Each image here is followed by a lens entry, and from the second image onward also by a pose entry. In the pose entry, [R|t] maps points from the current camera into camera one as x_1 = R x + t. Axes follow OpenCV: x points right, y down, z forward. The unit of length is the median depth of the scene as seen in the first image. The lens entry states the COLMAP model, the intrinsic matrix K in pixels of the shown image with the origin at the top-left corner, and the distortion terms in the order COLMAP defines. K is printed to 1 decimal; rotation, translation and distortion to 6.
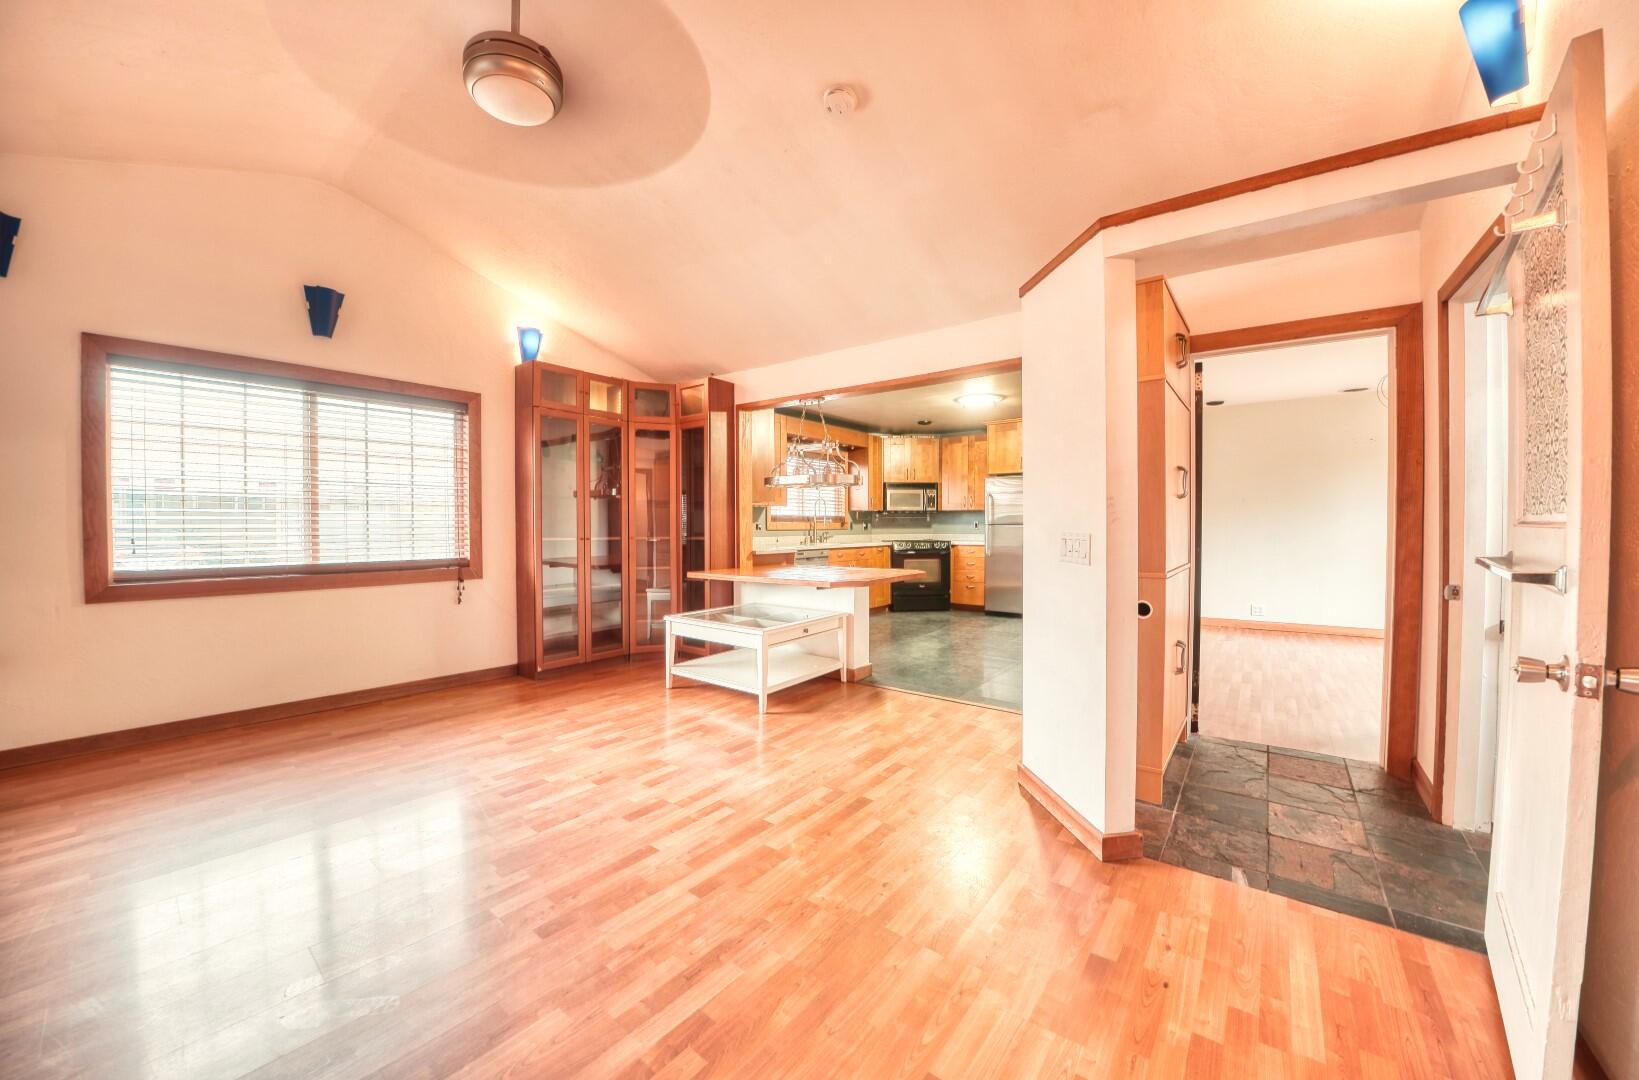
lens RADIAL K [[590.6, 0, 811.7], [0, 590.6, 536.9], [0, 0, 1]] dist [-0.035933, 0.000145]
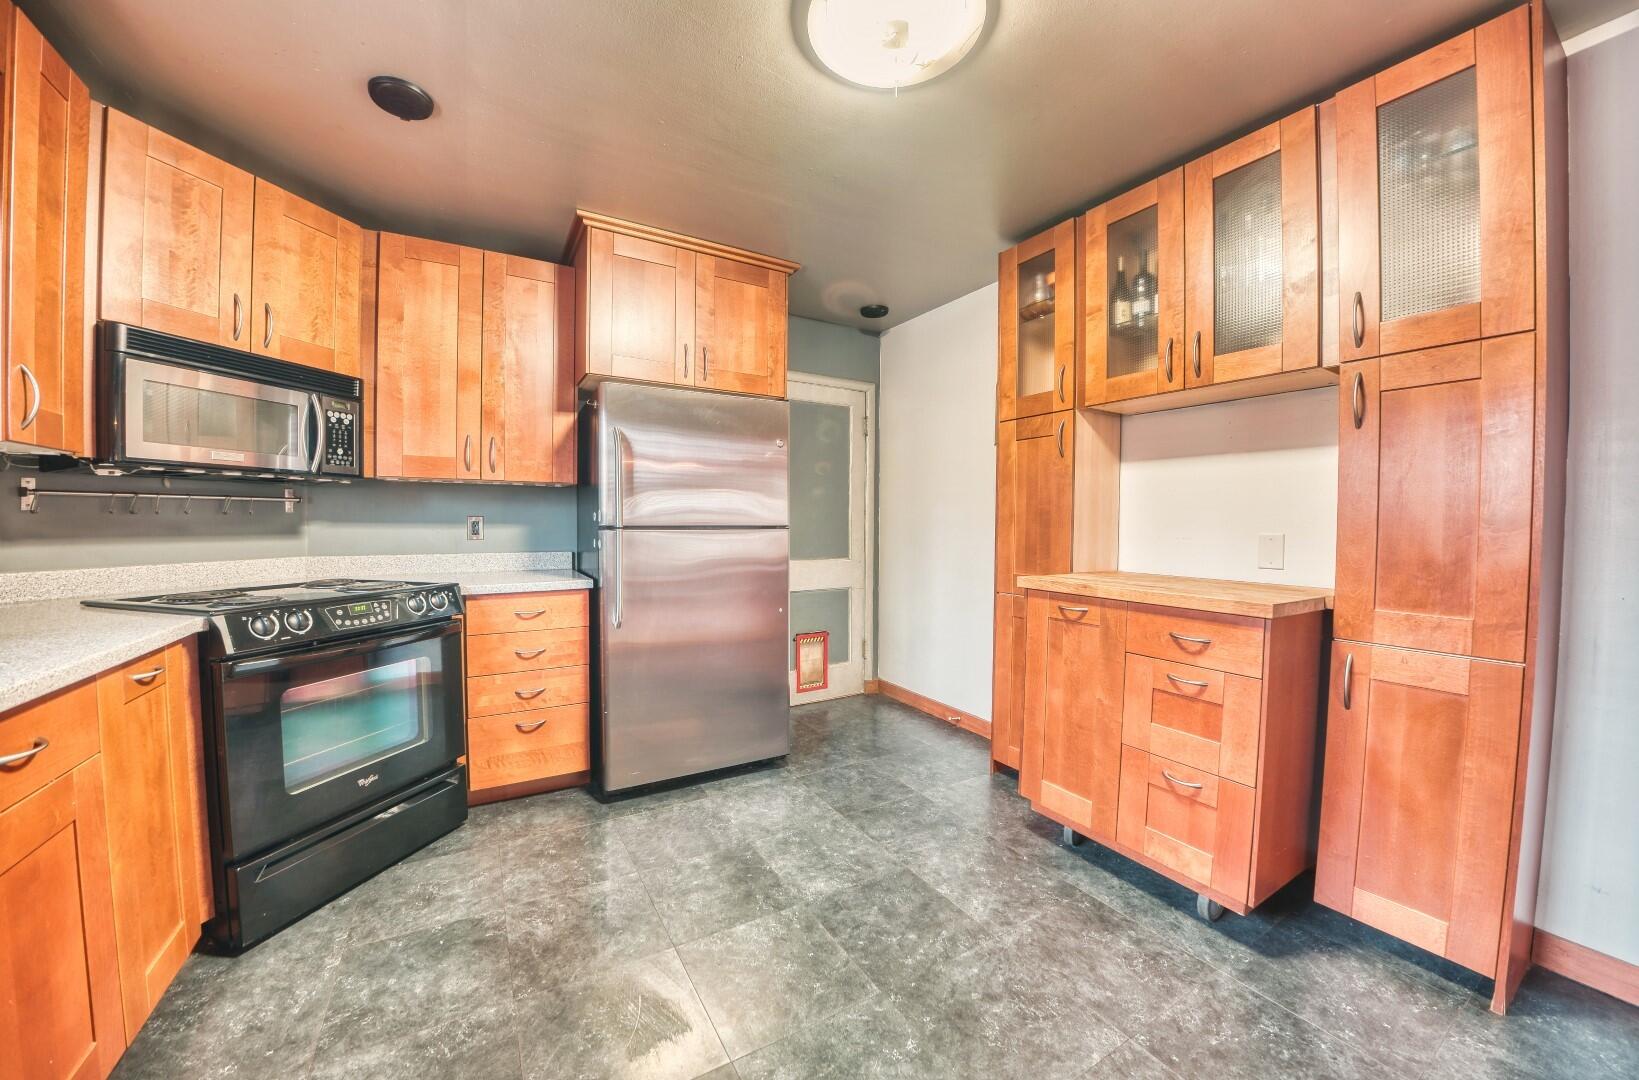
lens RADIAL K [[590.6, 0, 811.7], [0, 590.6, 536.9], [0, 0, 1]] dist [-0.035933, 0.000145]
pose [[0.368070, -0.015579, 0.929667, 0.043490], [0.012332, 0.999853, 0.011873, -0.020805], [-0.929716, 0.007095, 0.368208, 0.892079]]
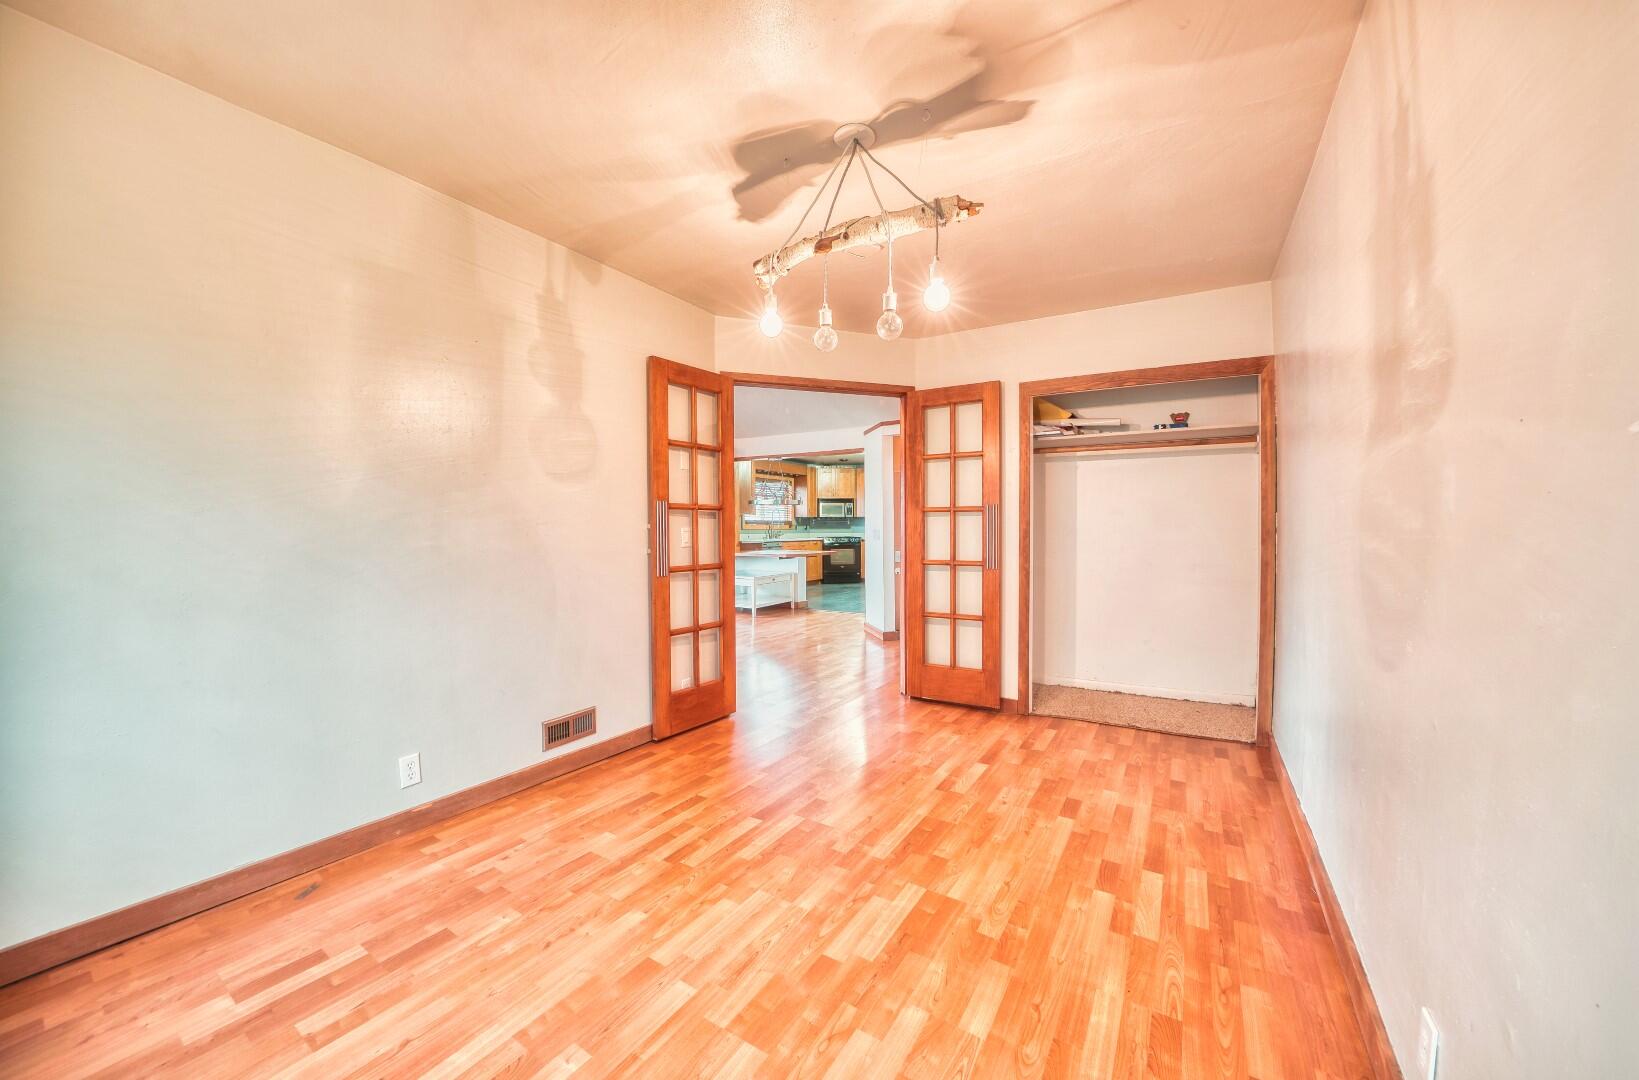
lens RADIAL K [[590.6, 0, 811.7], [0, 590.6, 536.9], [0, 0, 1]] dist [-0.035933, 0.000145]
pose [[0.995467, -0.001378, 0.095102, -0.044022], [0.001759, 0.999991, -0.003930, 0.014519], [-0.095096, 0.004080, 0.995460, -0.610767]]
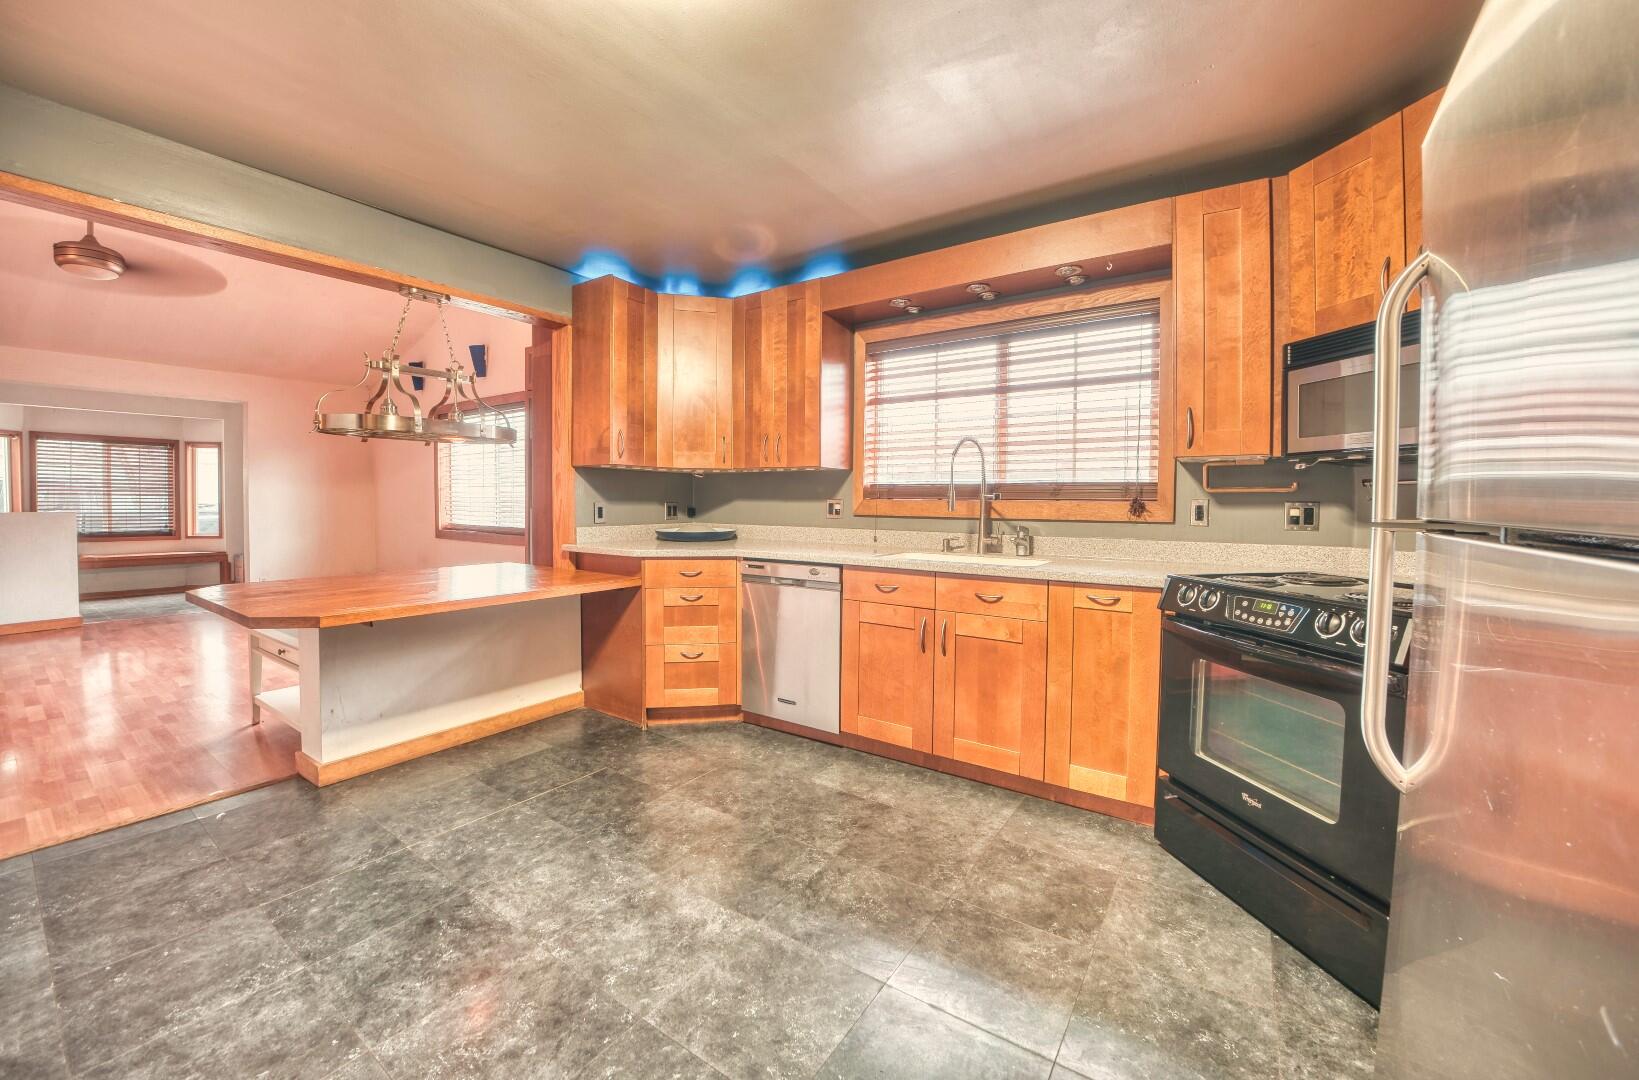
lens RADIAL K [[612.4, 0, 821.9], [0, 612.4, 523.7], [0, 0, 1]] dist [-0.036341, -0.000005]
pose [[0.072736, 0.038130, -0.996622, 0.463627], [-0.027161, 0.998974, 0.036237, -0.024484], [0.996981, 0.024433, 0.073697, 0.993339]]
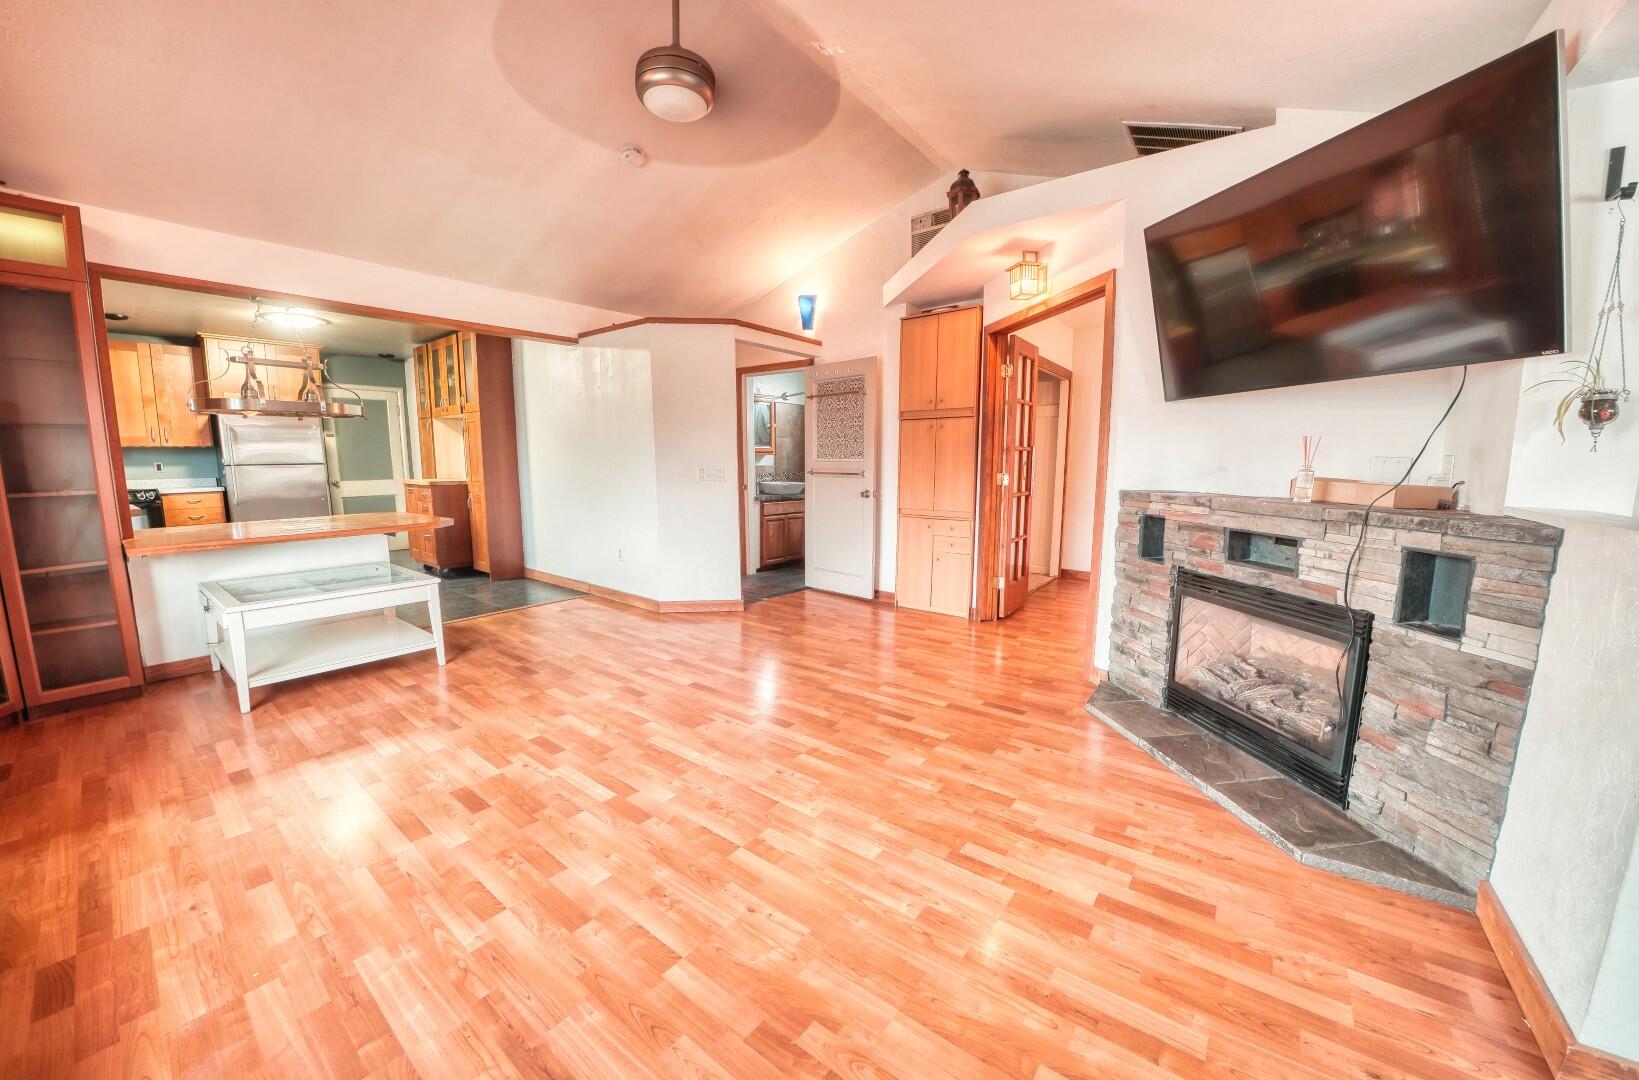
lens RADIAL K [[590.6, 0, 811.7], [0, 590.6, 536.9], [0, 0, 1]] dist [-0.035933, 0.000145]
pose [[0.004173, -0.130562, 0.991431, -0.558428], [0.023473, 0.991180, 0.130430, -0.007279], [-0.999716, 0.022728, 0.007201, 0.222796]]
